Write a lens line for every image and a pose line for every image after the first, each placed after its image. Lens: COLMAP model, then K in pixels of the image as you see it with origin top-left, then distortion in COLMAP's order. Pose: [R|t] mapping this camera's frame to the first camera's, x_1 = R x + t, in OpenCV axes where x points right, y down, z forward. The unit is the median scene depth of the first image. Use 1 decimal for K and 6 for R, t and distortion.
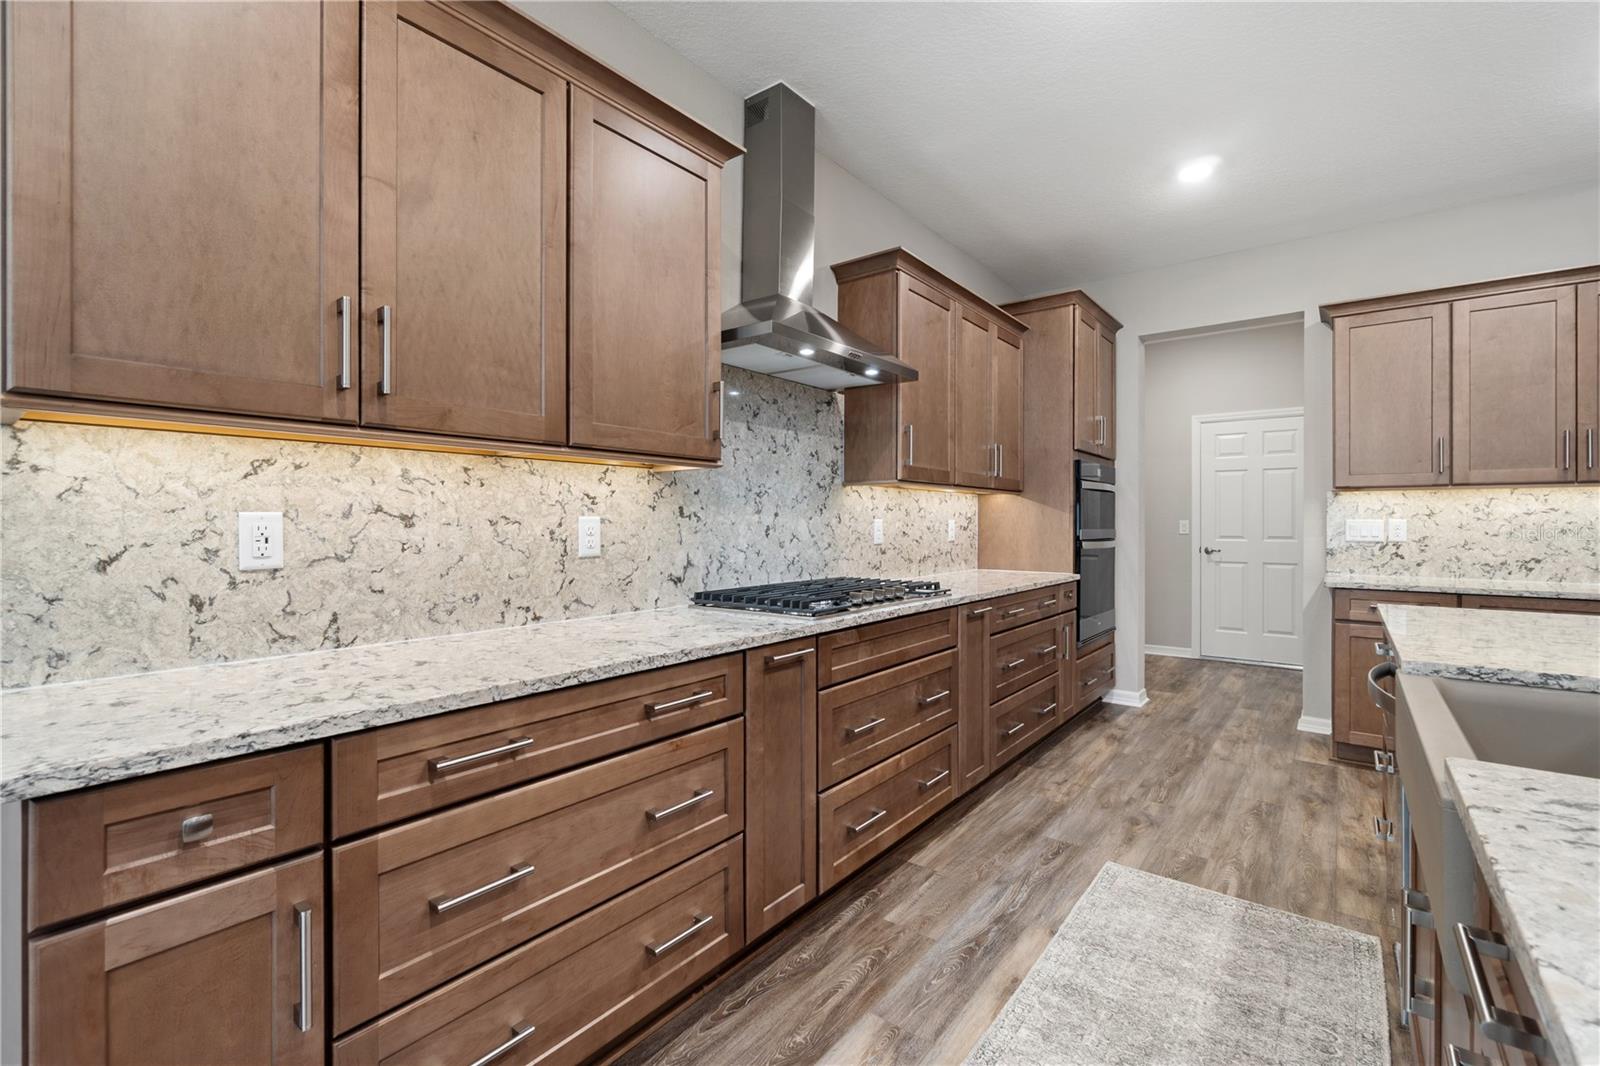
lens RADIAL K [[694.0, 0, 784.4], [0, 694.0, 517.9], [0, 0, 1]] dist [-0.005065, 0.000323]
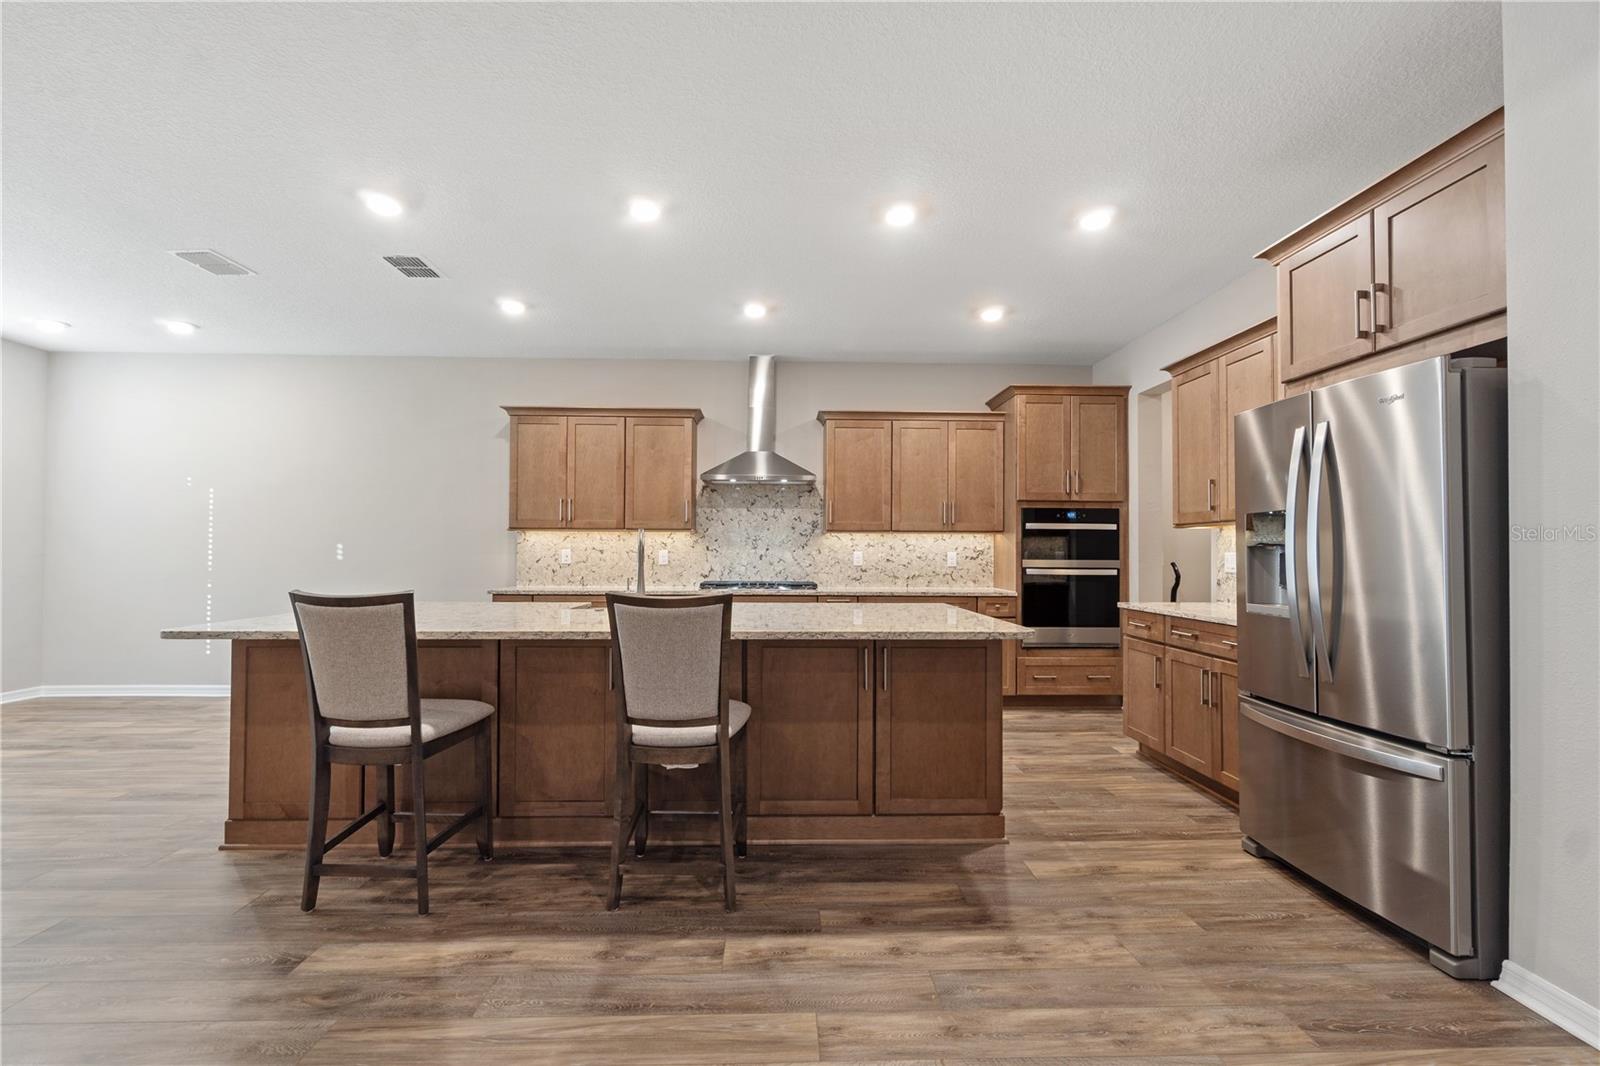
lens RADIAL K [[694.0, 0, 800.1], [0, 694.0, 548.3], [0, 0, 1]] dist [-0.005065, 0.000323]
pose [[0.646348, -0.001914, -0.763041, 2.049991], [0.000338, 0.999997, -0.002223, -0.004034], [0.763043, 0.001179, 0.646347, -0.360597]]
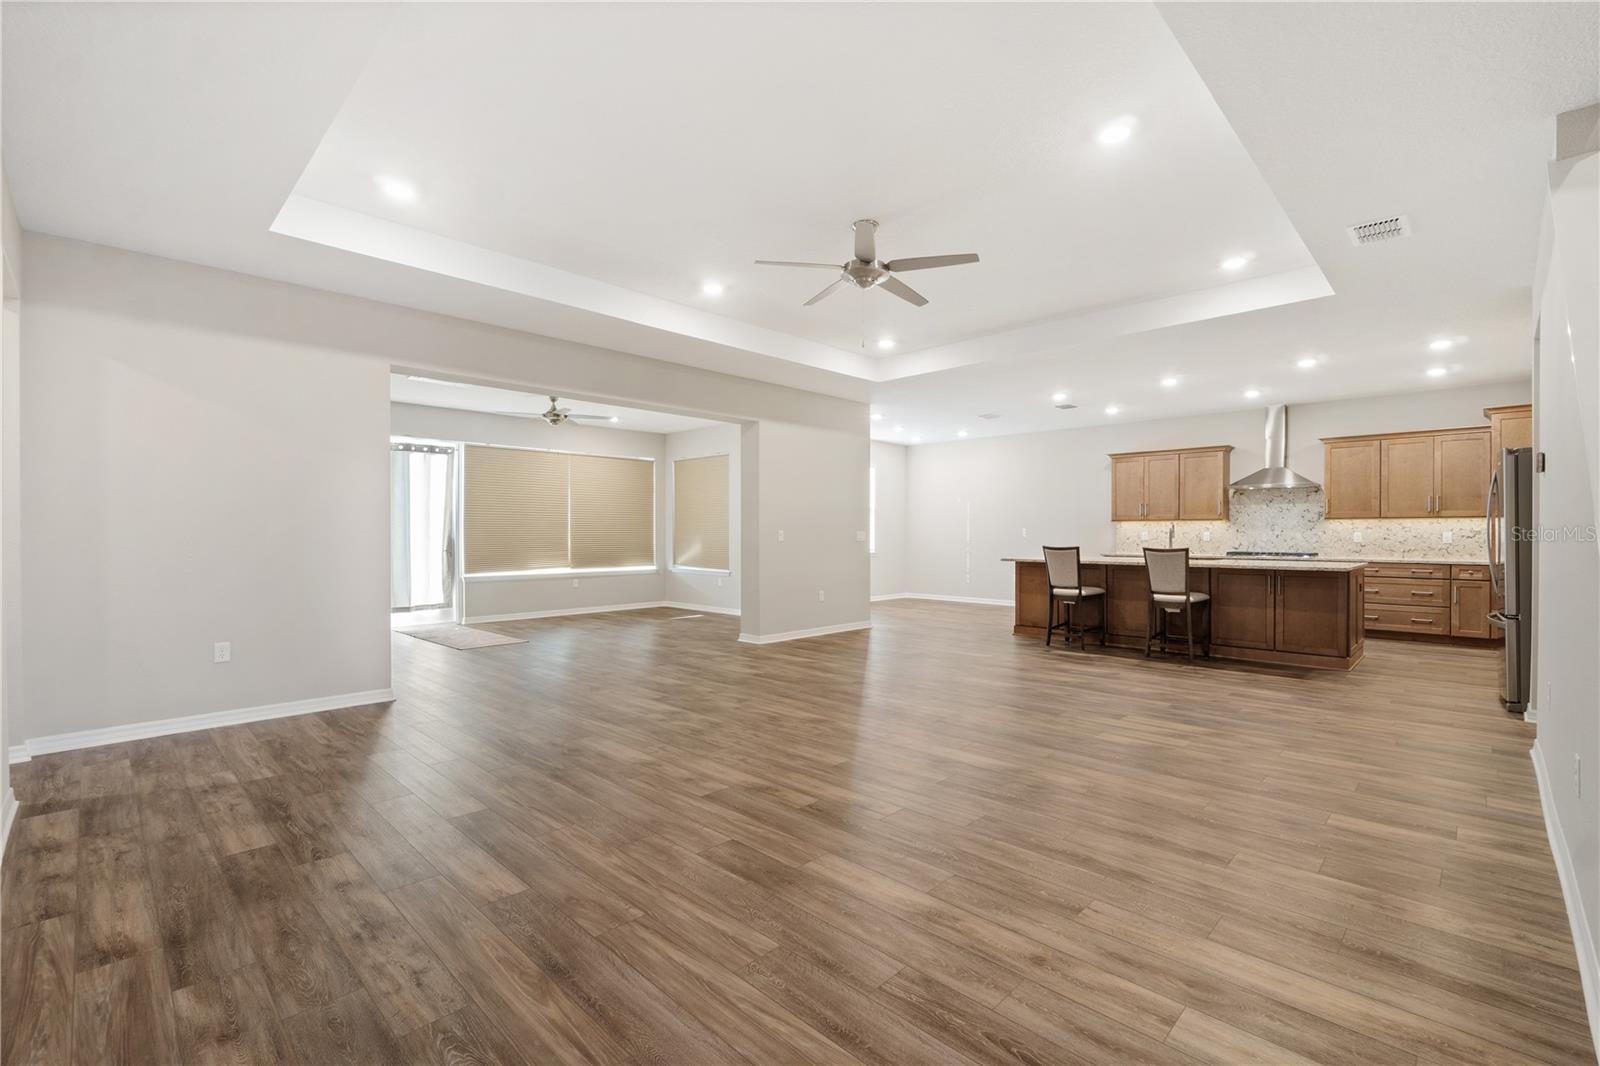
lens RADIAL K [[694.0, 0, 815.6], [0, 694.0, 536.9], [0, 0, 1]] dist [-0.005065, 0.000323]
pose [[-0.100790, 0.004280, -0.994899, 4.156374], [0.005764, 0.999976, 0.003718, -0.003564], [0.994891, -0.005360, -0.100812, -1.009237]]
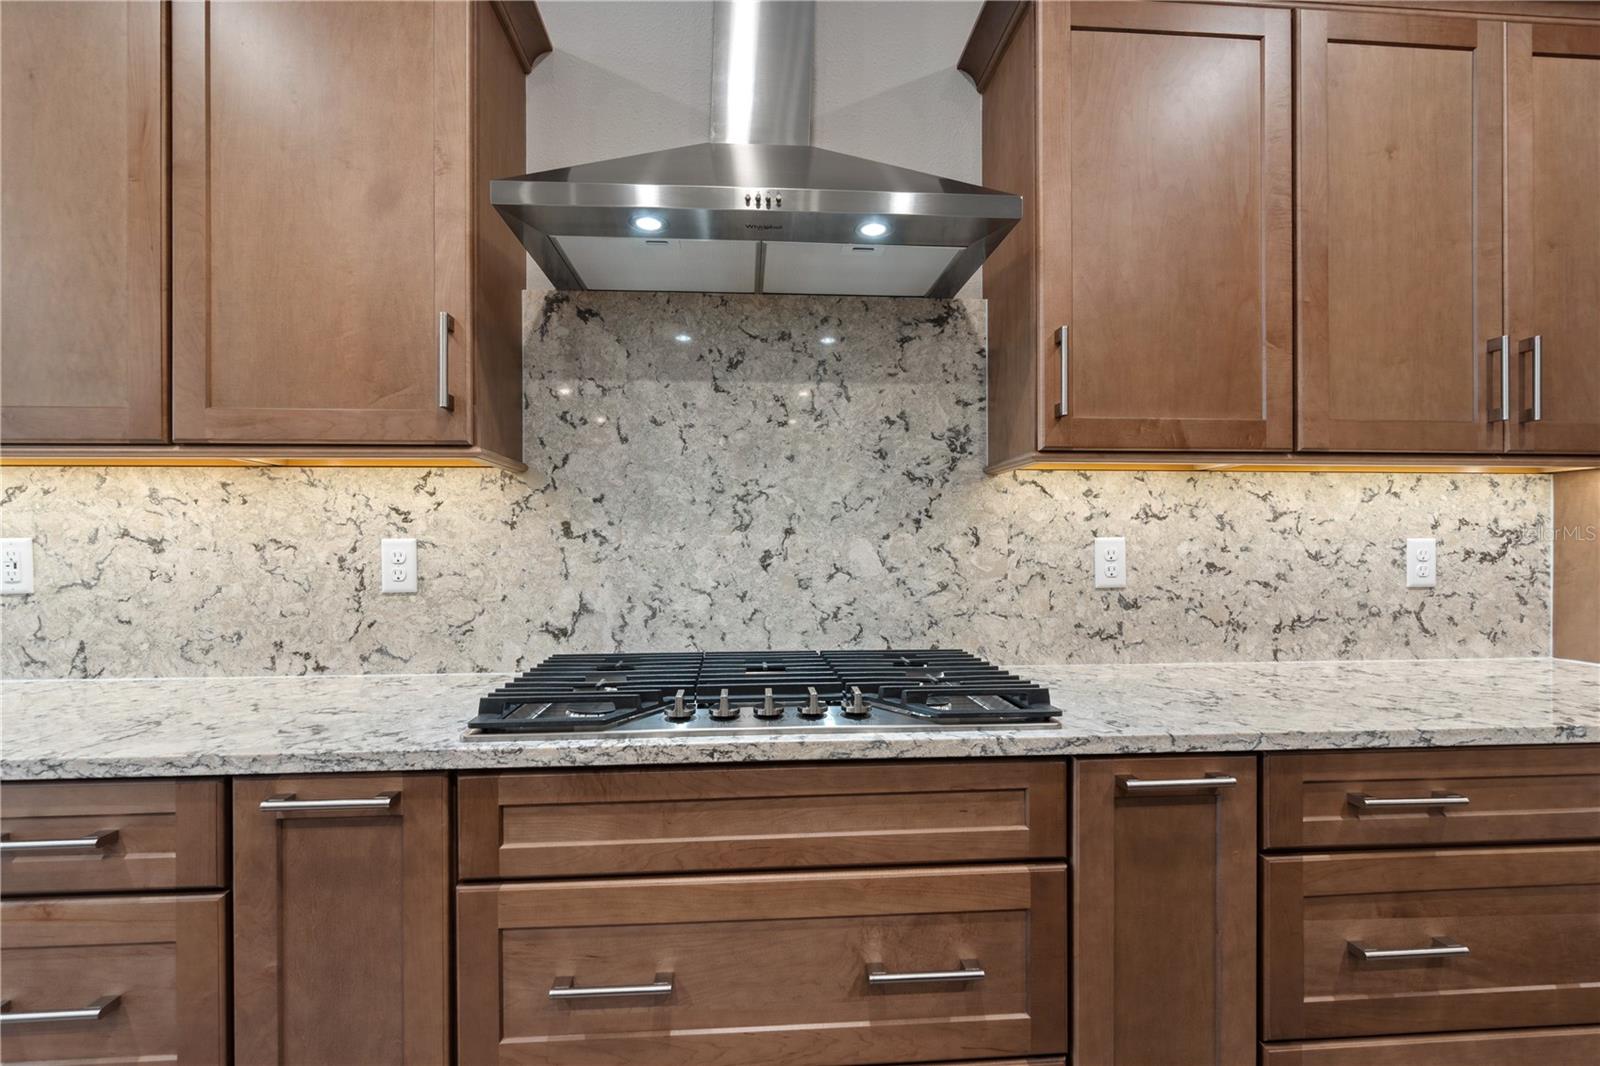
lens RADIAL K [[694.0, 0, 811.1], [0, 694.0, 545.7], [0, 0, 1]] dist [-0.005065, 0.000323]
pose [[0.682151, -0.002982, -0.731205, 0.523393], [0.008895, 0.999952, 0.004221, 0.006064], [0.731157, -0.009383, 0.682145, 0.756910]]
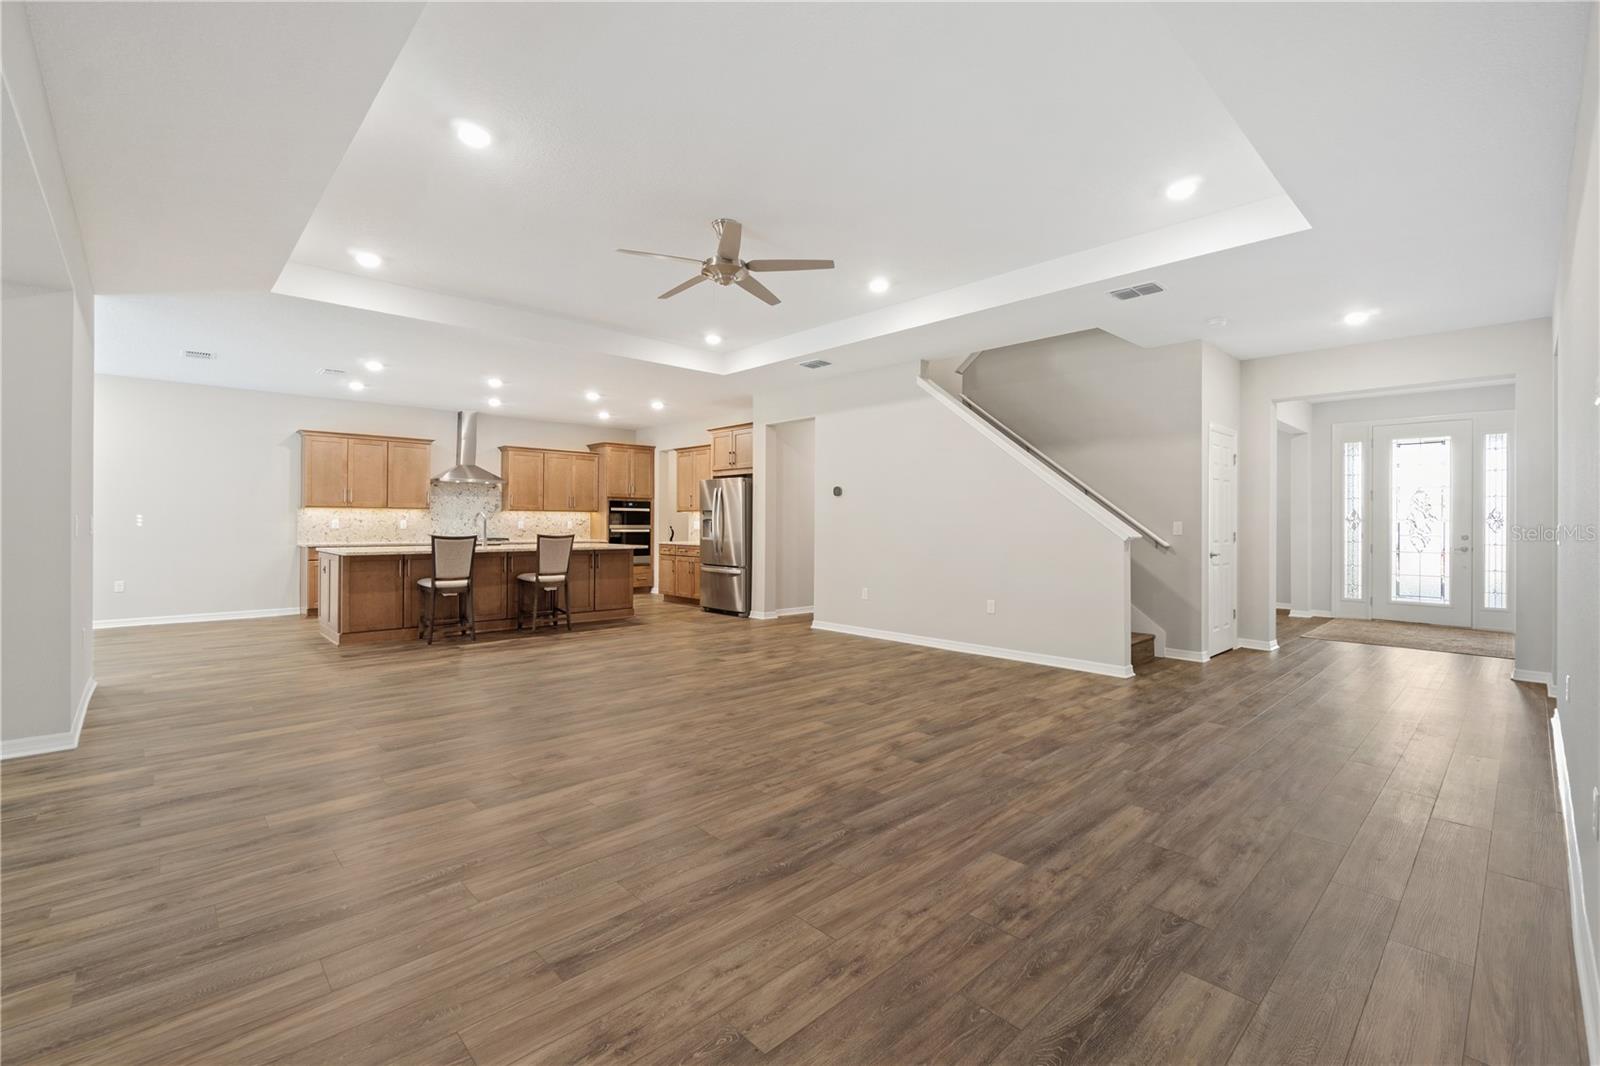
lens RADIAL K [[694.0, 0, 778.8], [0, 694.0, 510.1], [0, 0, 1]] dist [-0.005065, 0.000323]
pose [[0.985895, 0.000433, -0.167364, 2.754777], [-0.002843, 0.999896, -0.014158, -0.010705], [0.167340, 0.014434, 0.985794, -2.924035]]
